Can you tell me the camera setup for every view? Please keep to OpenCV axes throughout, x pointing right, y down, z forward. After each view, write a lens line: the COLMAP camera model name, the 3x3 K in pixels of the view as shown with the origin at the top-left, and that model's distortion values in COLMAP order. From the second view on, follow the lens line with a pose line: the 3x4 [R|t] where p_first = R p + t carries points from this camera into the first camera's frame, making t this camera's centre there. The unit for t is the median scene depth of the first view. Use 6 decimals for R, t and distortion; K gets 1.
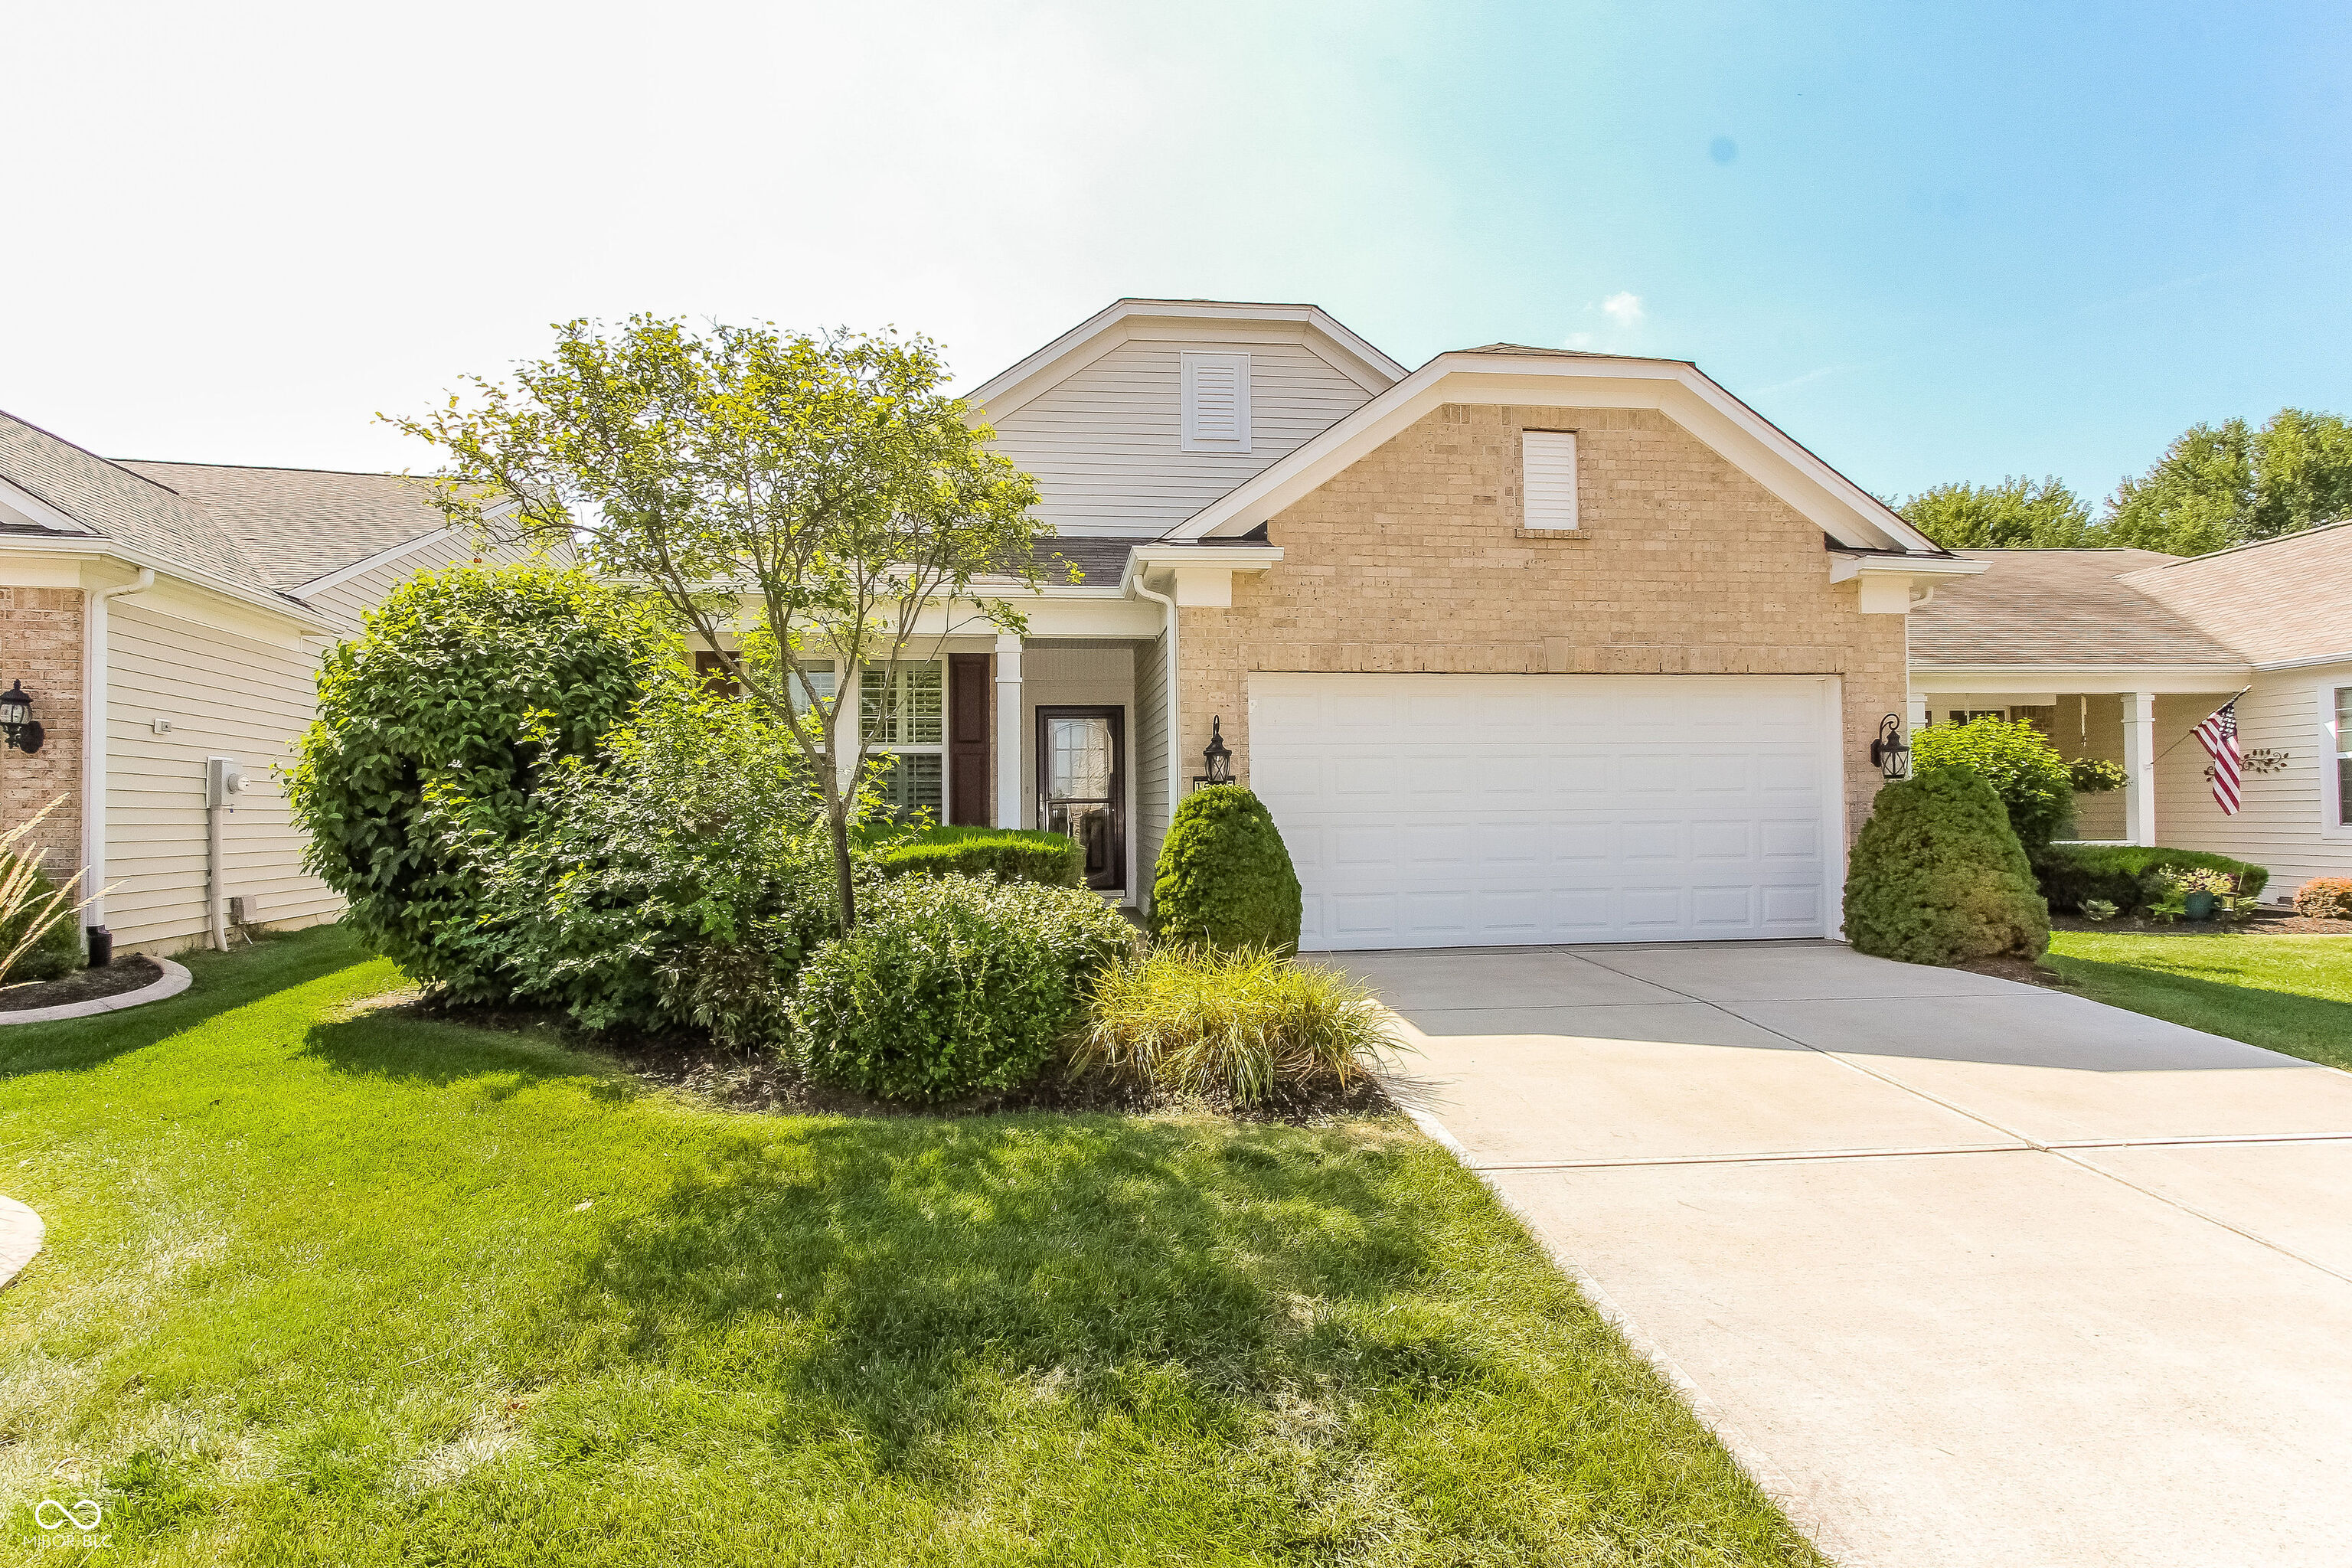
lens RADIAL K [[1082.4, 0, 1123.7], [0, 1082.4, 784.8], [0, 0, 1]] dist [-0.003758, 0.000796]
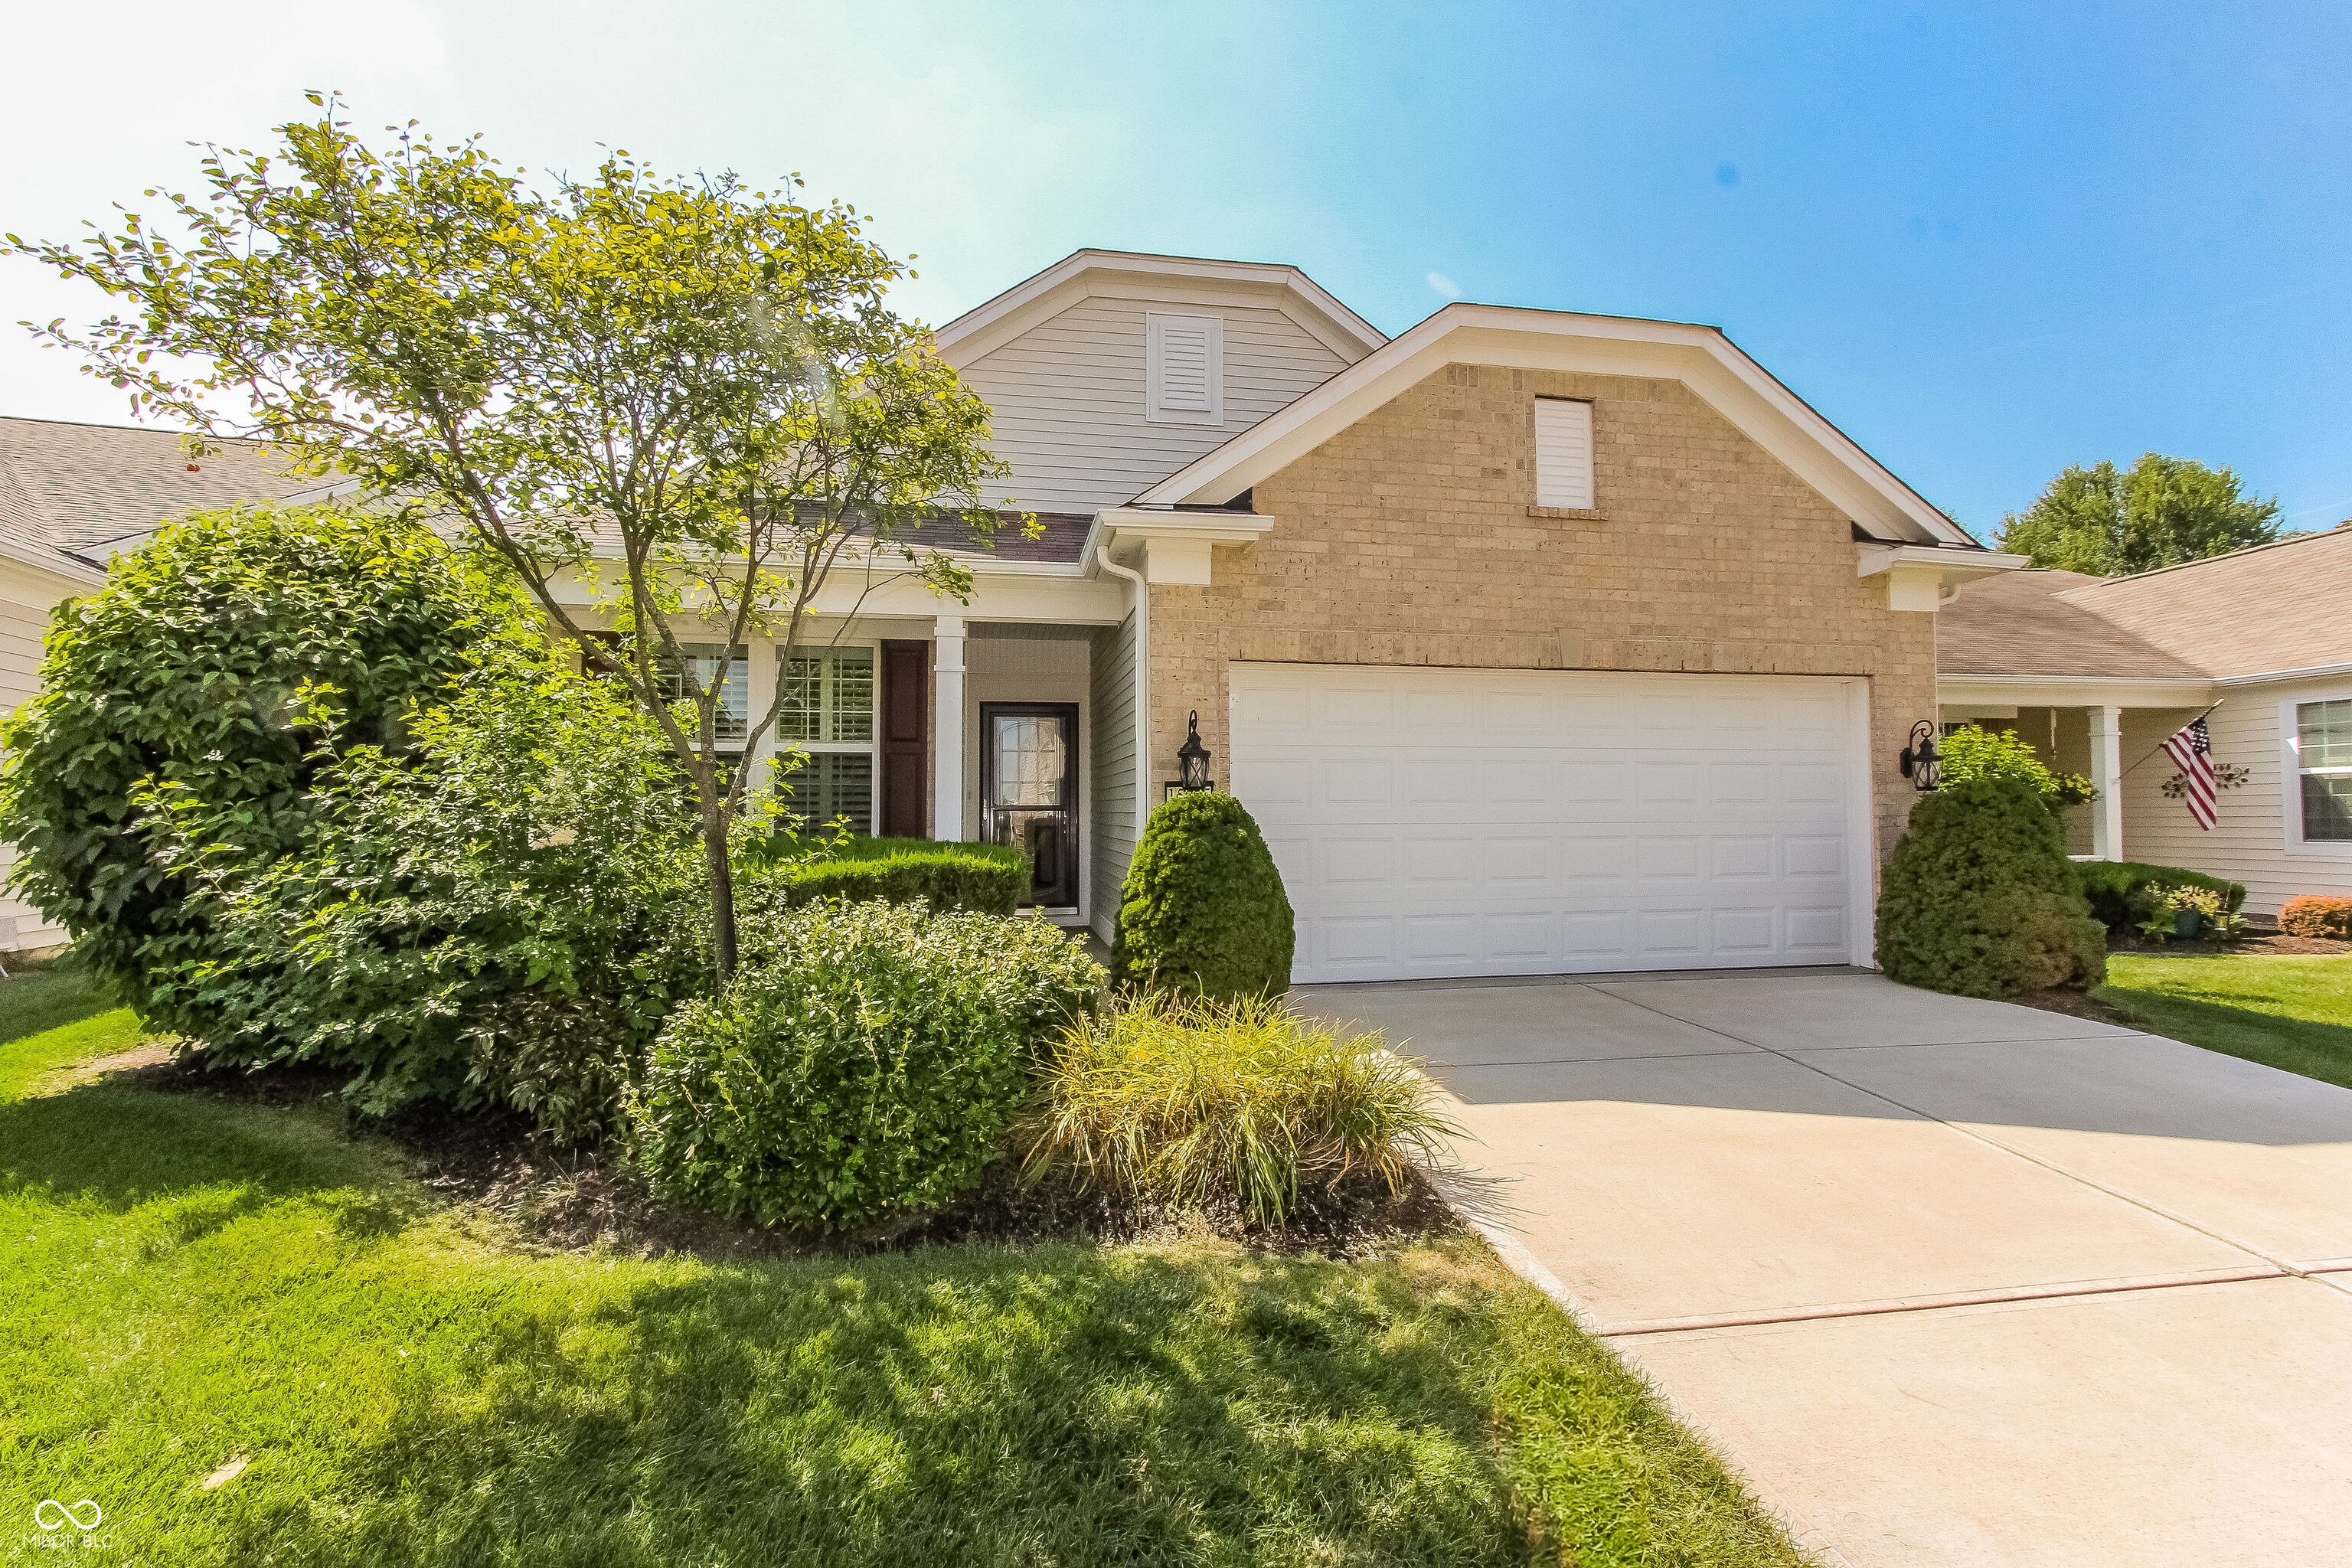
lens RADIAL K [[1082.4, 0, 1154.6], [0, 1082.4, 773.6], [0, 0, 1]] dist [-0.003758, 0.000796]
pose [[0.996798, 0.009686, 0.079377, -0.013345], [-0.008409, 0.999830, -0.016397, 0.000390], [-0.079522, 0.015677, 0.996710, 0.154910]]
